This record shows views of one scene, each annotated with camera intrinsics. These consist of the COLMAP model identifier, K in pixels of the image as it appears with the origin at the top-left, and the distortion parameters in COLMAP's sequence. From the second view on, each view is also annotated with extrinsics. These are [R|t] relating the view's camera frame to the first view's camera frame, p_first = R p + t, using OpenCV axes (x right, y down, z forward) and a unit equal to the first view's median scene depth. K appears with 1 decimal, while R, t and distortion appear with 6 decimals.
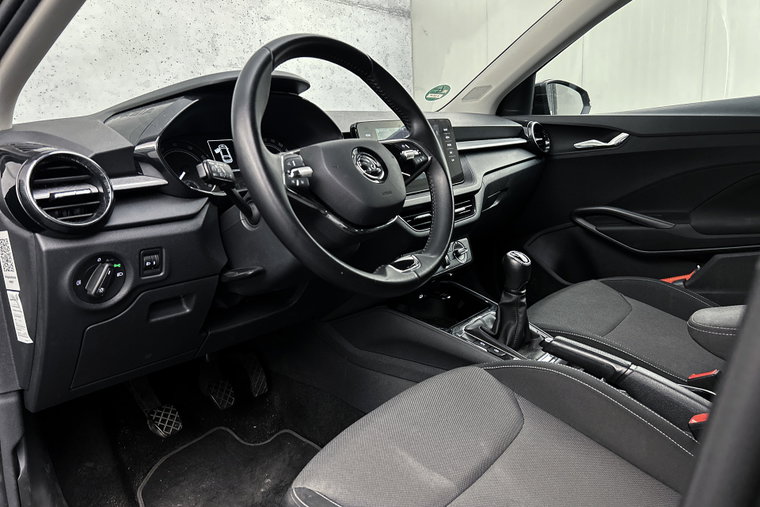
lens RADIAL K [[576.0, 0, 384.8], [0, 576.0, 253.4], [0, 0, 1]] dist [0.053110, -0.059243]
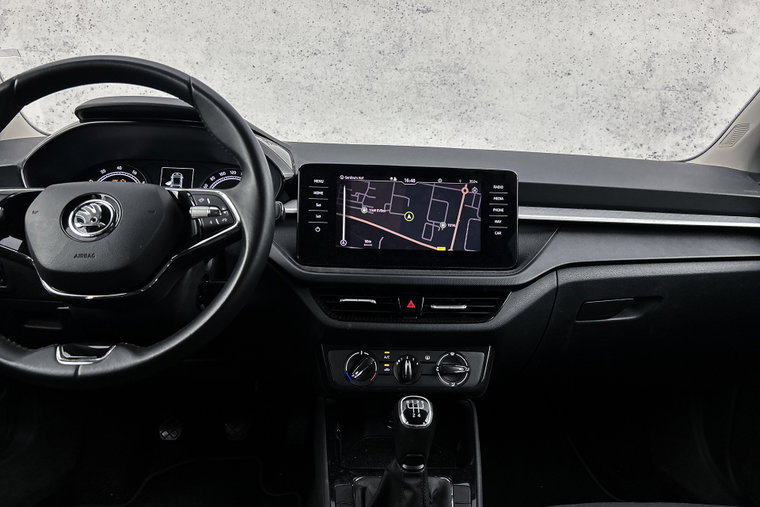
lens RADIAL K [[576.0, 0, 377.4], [0, 576.0, 257.1], [0, 0, 1]] dist [0.053110, -0.059243]
pose [[0.678982, 0.209292, -0.703691, 0.135624], [-0.229046, 0.971051, 0.067806, -0.040535], [0.697511, 0.115138, 0.707264, 0.119320]]
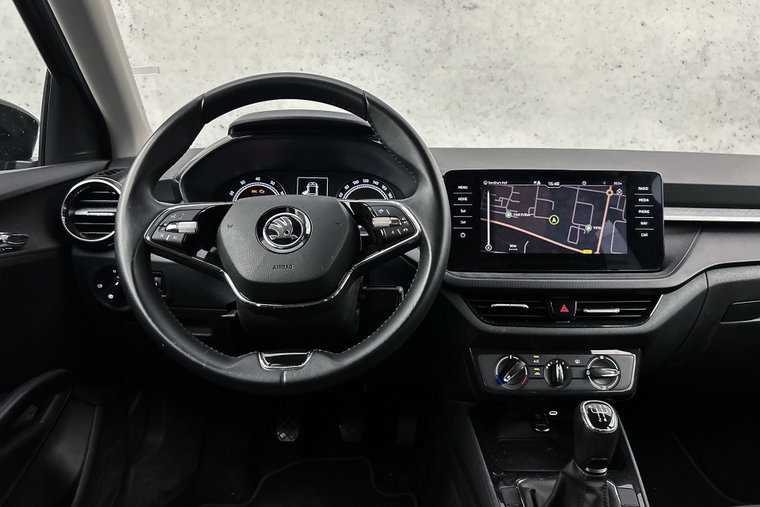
lens RADIAL K [[576.0, 0, 378.9], [0, 576.0, 260.3], [0, 0, 1]] dist [0.053110, -0.059243]
pose [[0.647726, 0.203382, -0.734225, 0.113126], [-0.208041, 0.974301, 0.086352, -0.035001], [0.732919, 0.096817, 0.673392, 0.091316]]
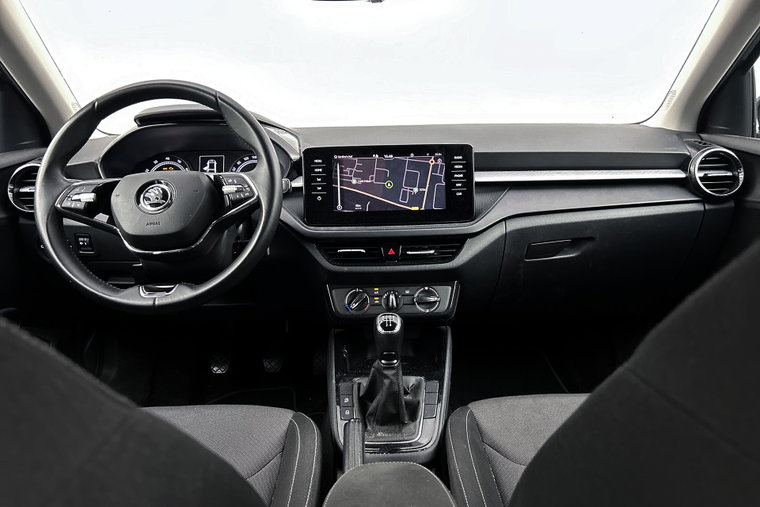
lens RADIAL K [[576.0, 0, 379.3], [0, 576.0, 260.8], [0, 0, 1]] dist [0.053110, -0.059243]
pose [[0.646774, 0.220090, -0.730236, 0.187518], [-0.176657, 0.974651, 0.137289, -0.044191], [0.741941, 0.040206, 0.669259, 0.094289]]
